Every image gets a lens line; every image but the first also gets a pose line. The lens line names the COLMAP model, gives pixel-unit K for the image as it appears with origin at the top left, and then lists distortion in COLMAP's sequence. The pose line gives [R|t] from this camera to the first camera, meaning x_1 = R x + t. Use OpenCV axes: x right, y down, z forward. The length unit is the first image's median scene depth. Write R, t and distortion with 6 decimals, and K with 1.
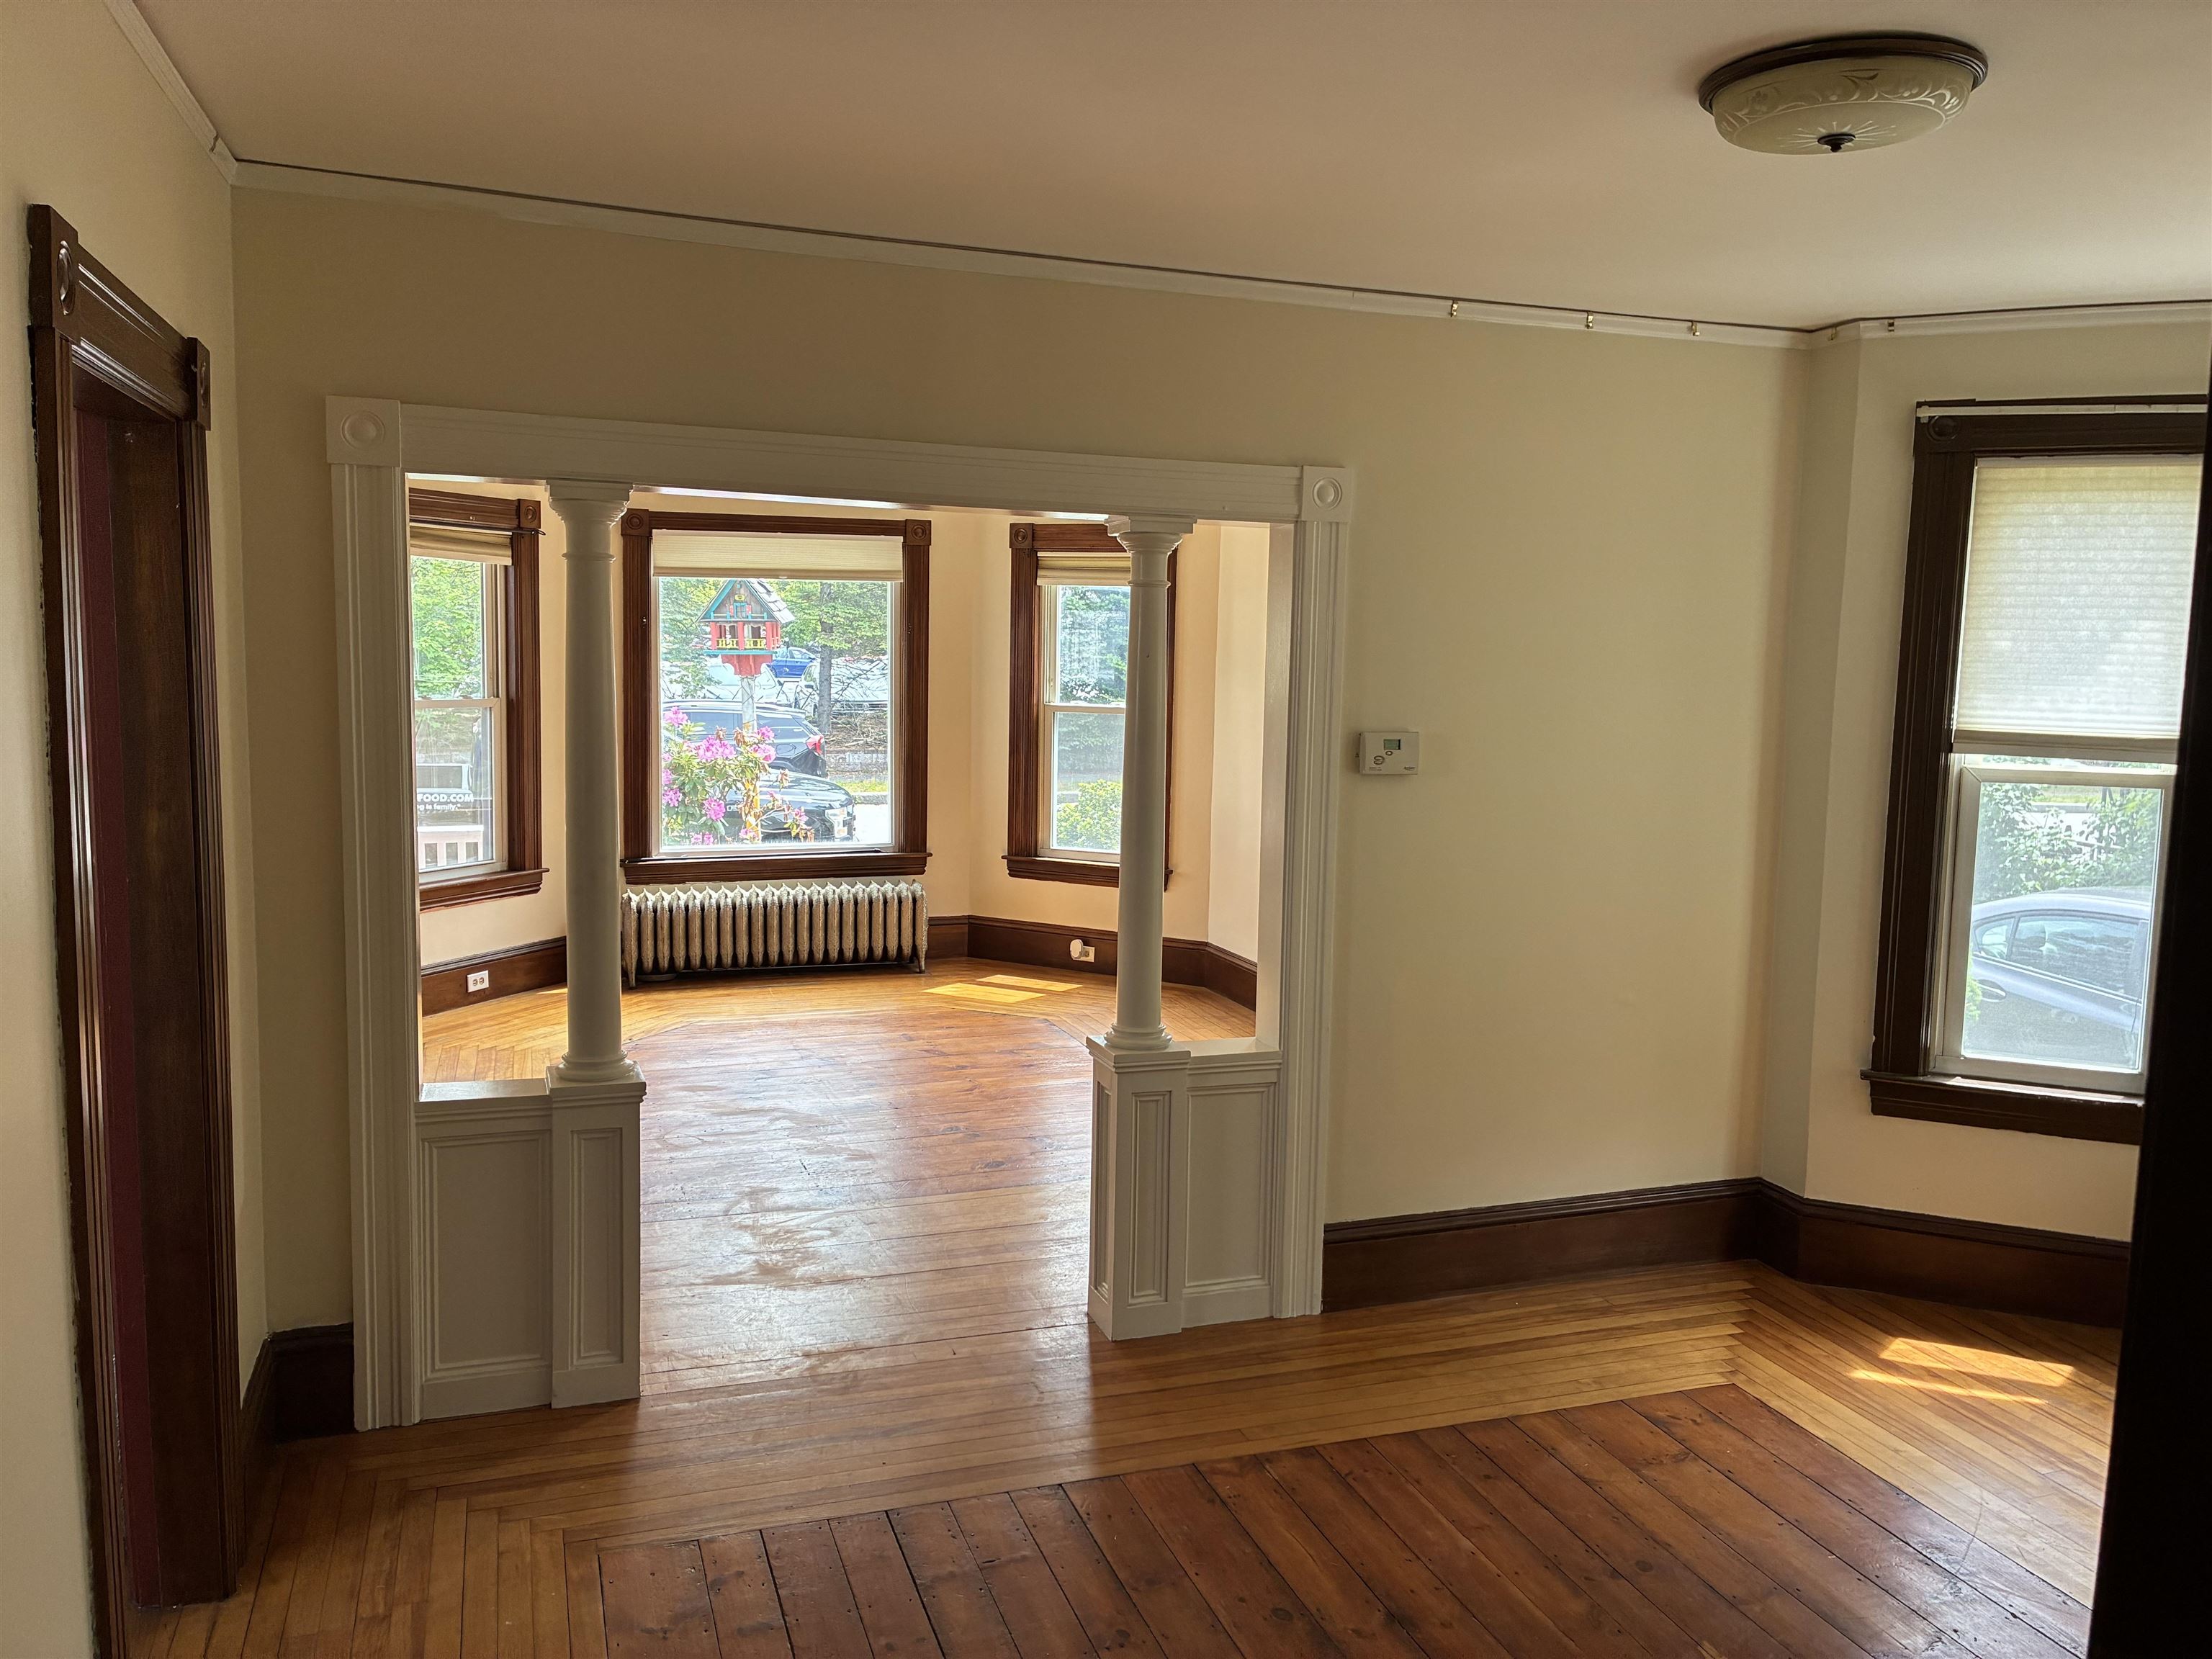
lens RADIAL K [[1665.0, 0, 1099.3], [0, 1665.0, 824.6], [0, 0, 1]] dist [0.060217, -0.062941]
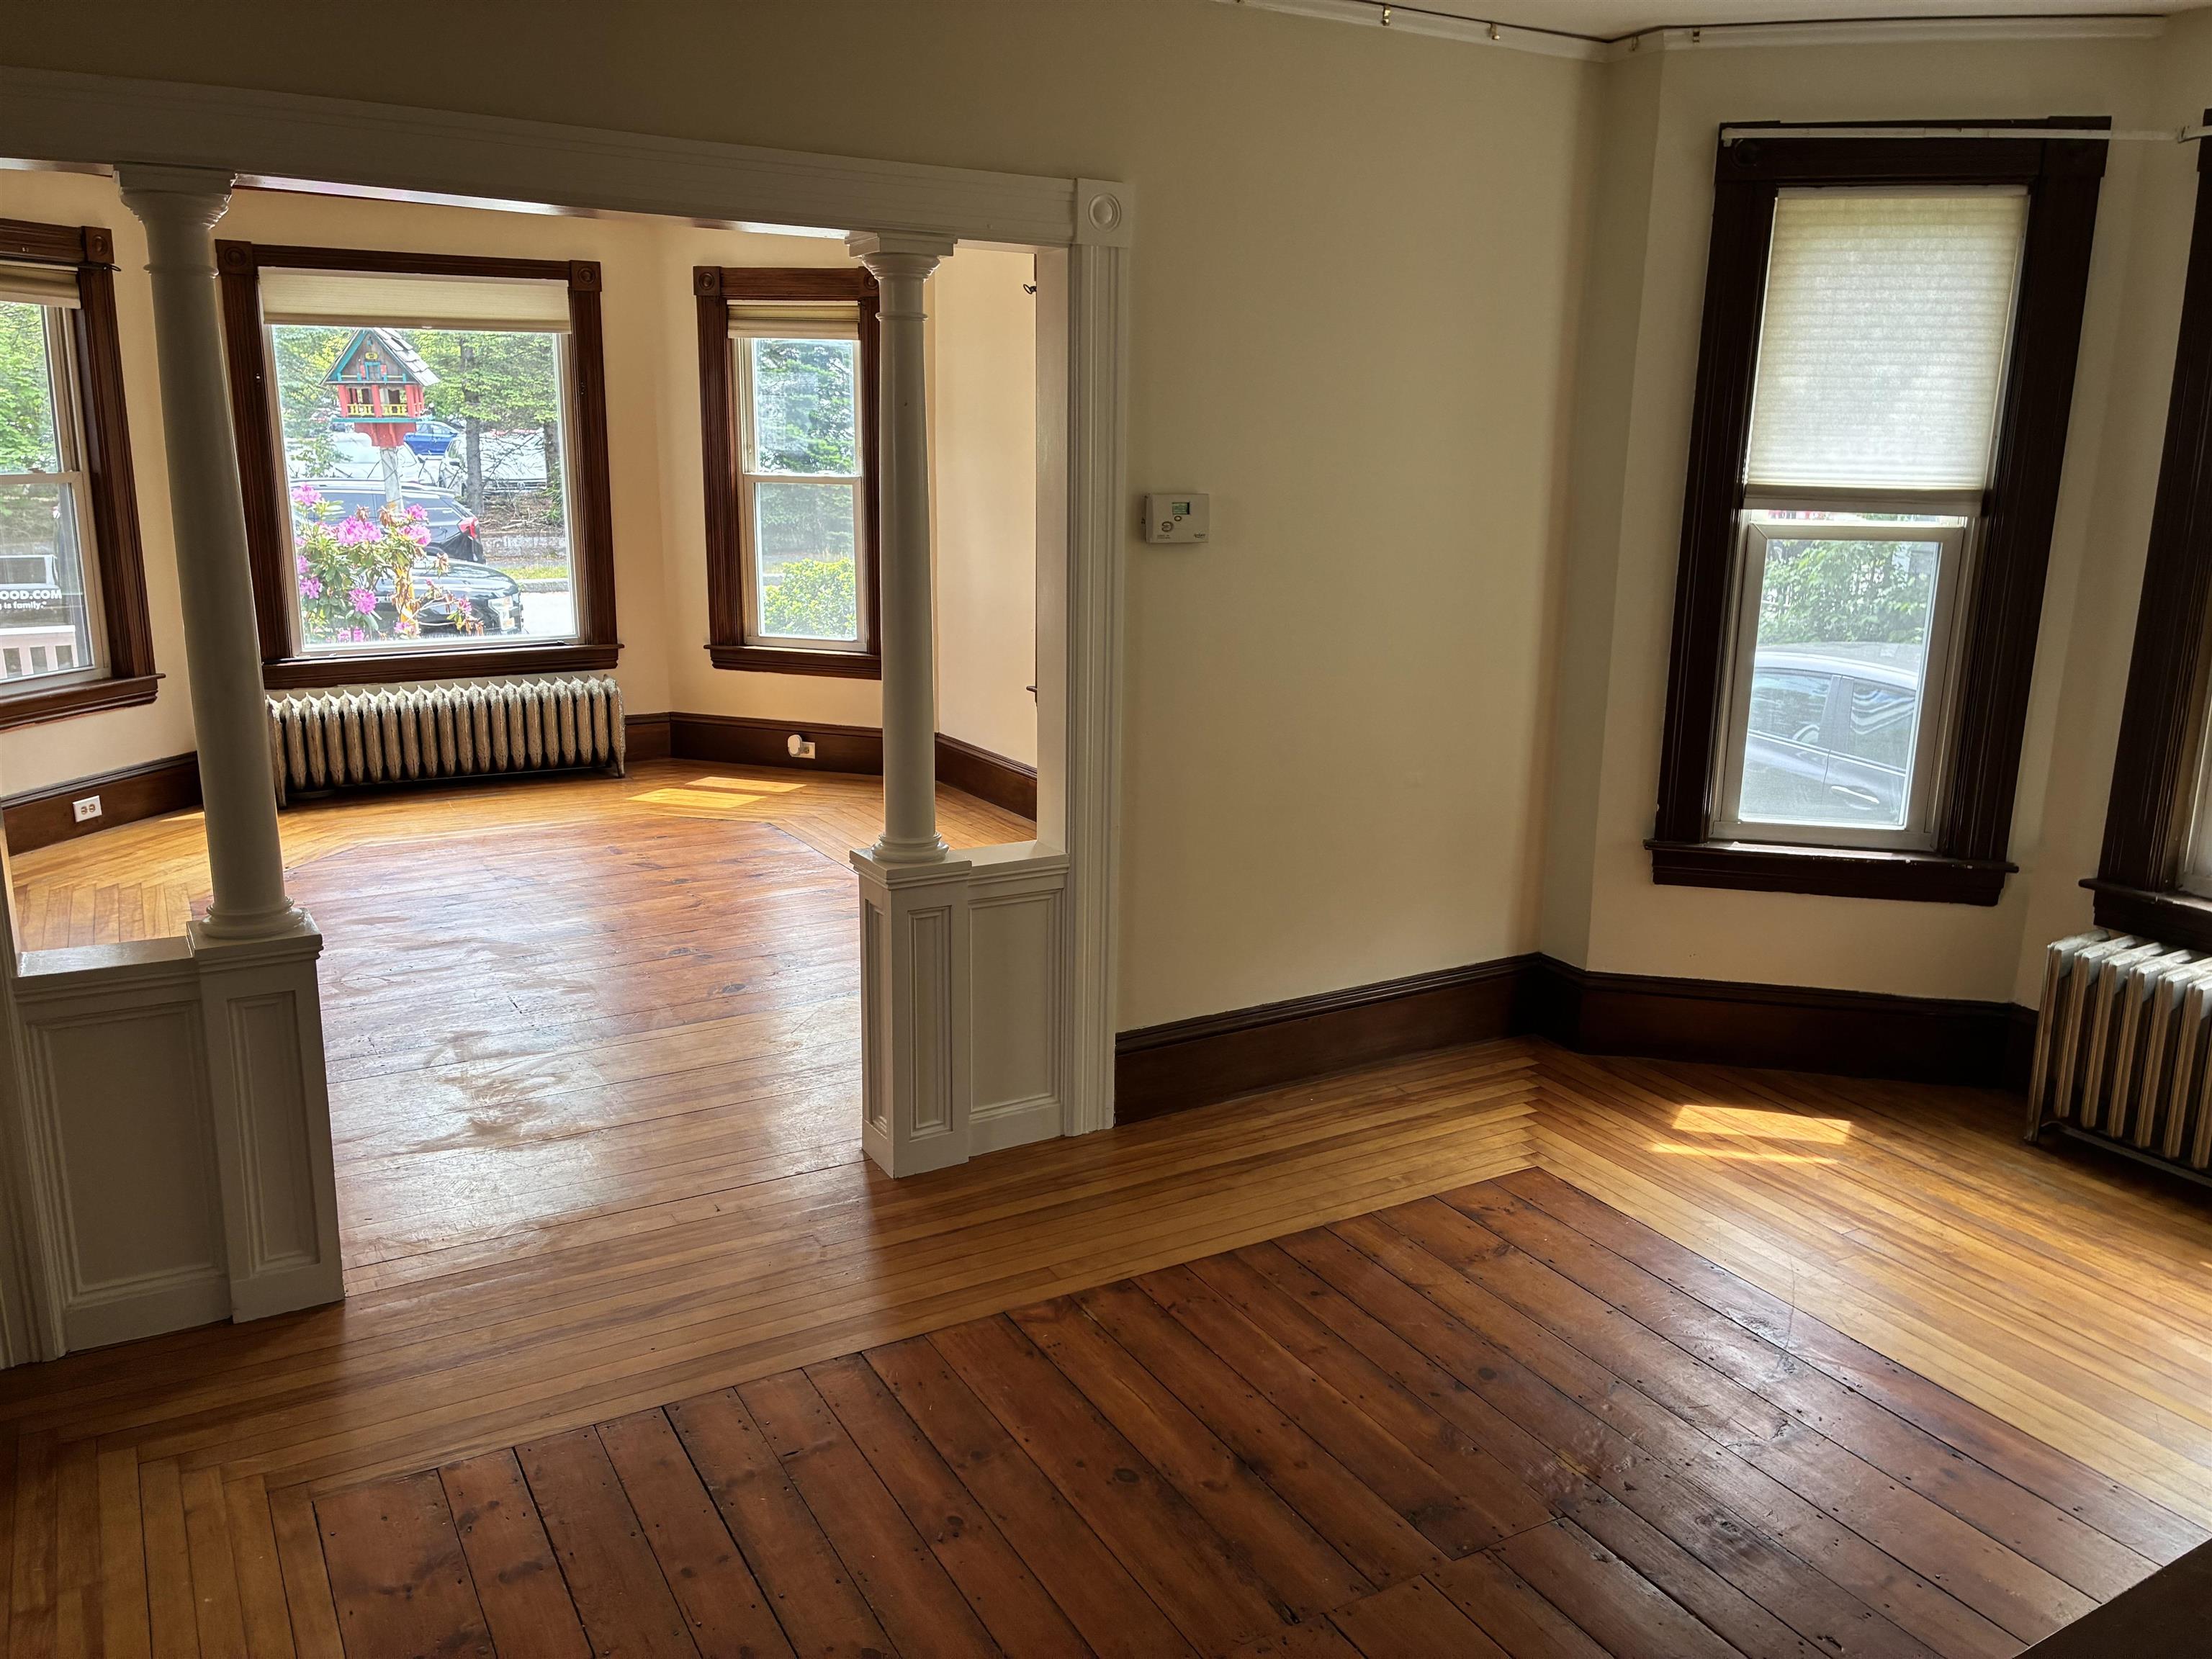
lens RADIAL K [[1665.0, 0, 1099.3], [0, 1665.0, 824.6], [0, 0, 1]] dist [0.060217, -0.062941]
pose [[0.982138, -0.048220, 0.181881, -0.037879], [0.024229, 0.990968, 0.131890, 0.000585], [-0.186598, -0.125127, 0.974435, 0.115486]]
